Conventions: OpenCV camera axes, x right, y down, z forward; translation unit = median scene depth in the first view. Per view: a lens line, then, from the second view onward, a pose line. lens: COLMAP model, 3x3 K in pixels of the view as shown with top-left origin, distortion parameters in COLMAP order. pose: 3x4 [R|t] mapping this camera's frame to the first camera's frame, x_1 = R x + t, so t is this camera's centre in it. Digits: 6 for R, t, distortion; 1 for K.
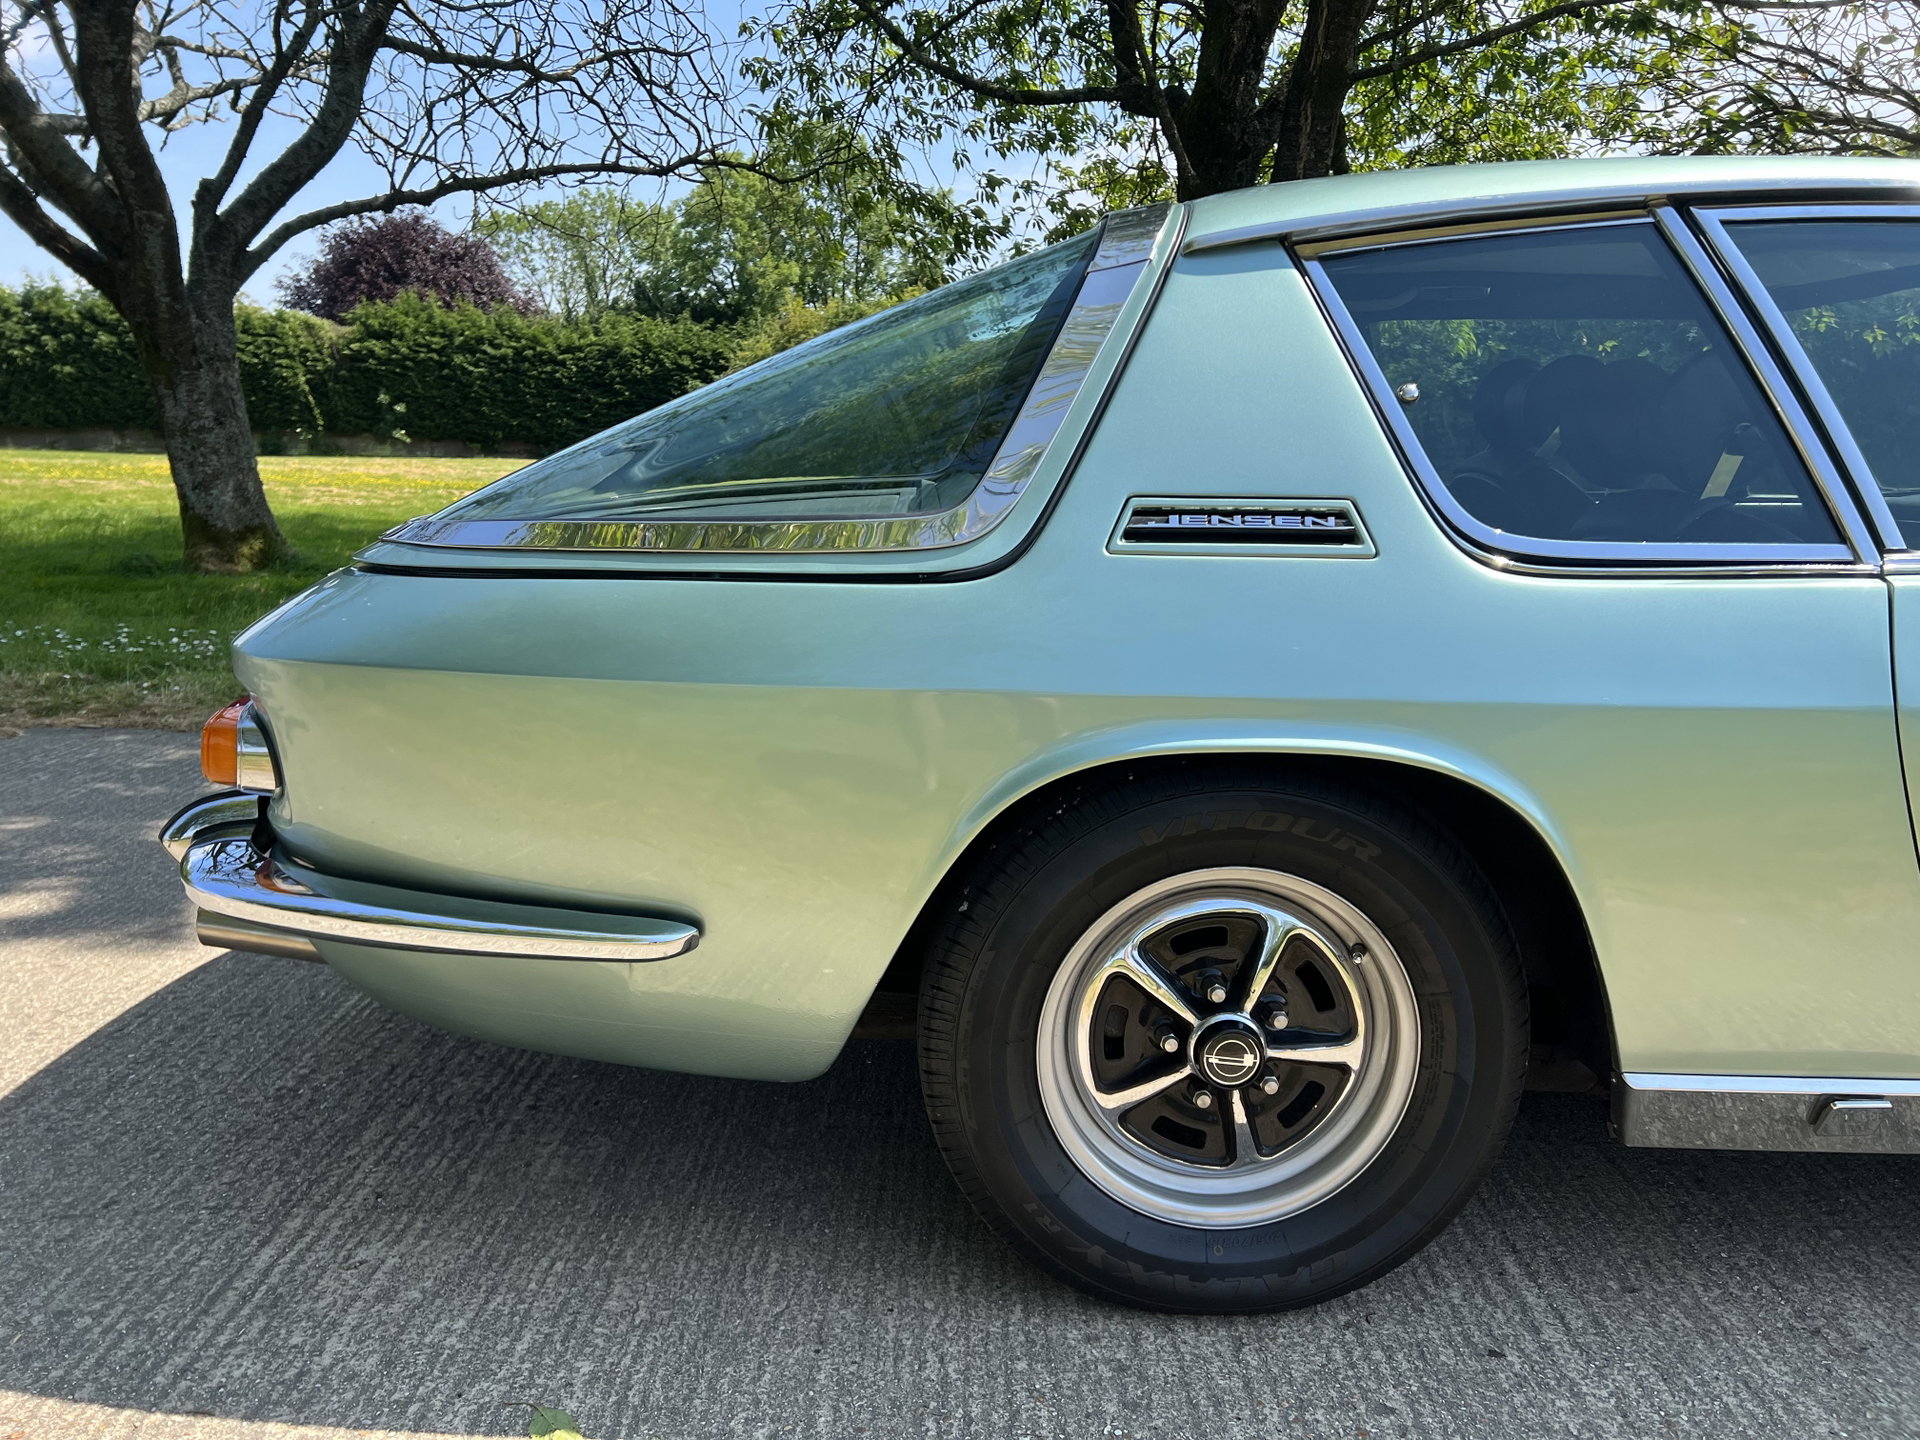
lens RADIAL K [[1437.2, 0, 961.2], [0, 1437.2, 744.2], [0, 0, 1]] dist [0.021395, -0.010069]
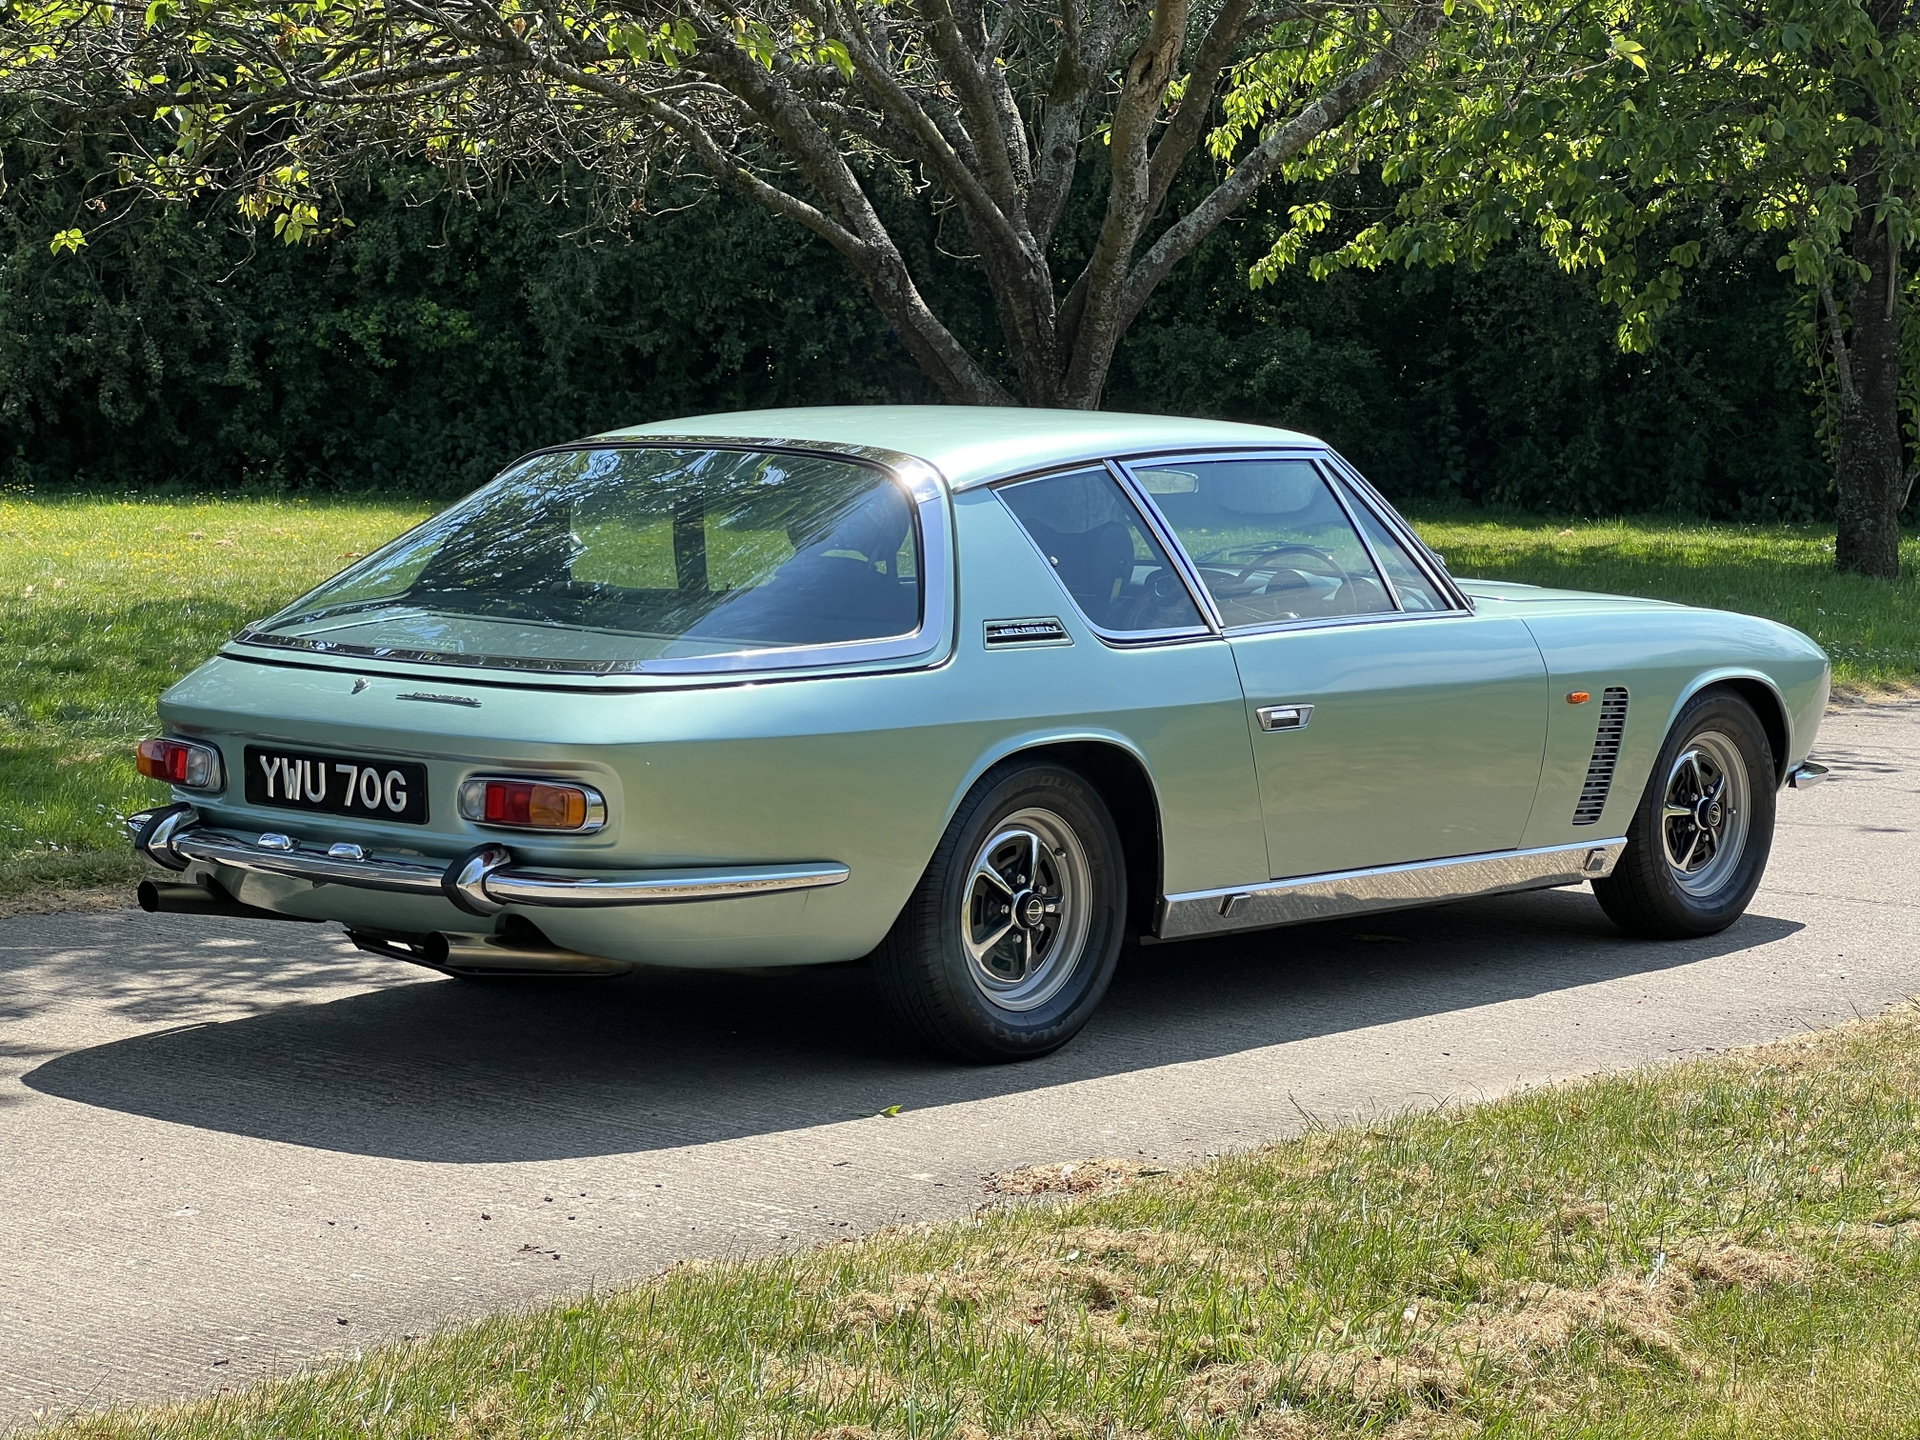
lens RADIAL K [[4013.6, 0, 960.0], [0, 4013.6, 720.0], [0, 0, 1]] dist [0.468674, 0.031549]
pose [[0.671568, -0.073843, 0.737254, -3.882091], [0.147110, 0.988501, -0.034996, 0.146902], [-0.726192, 0.131959, 0.674708, -2.617057]]
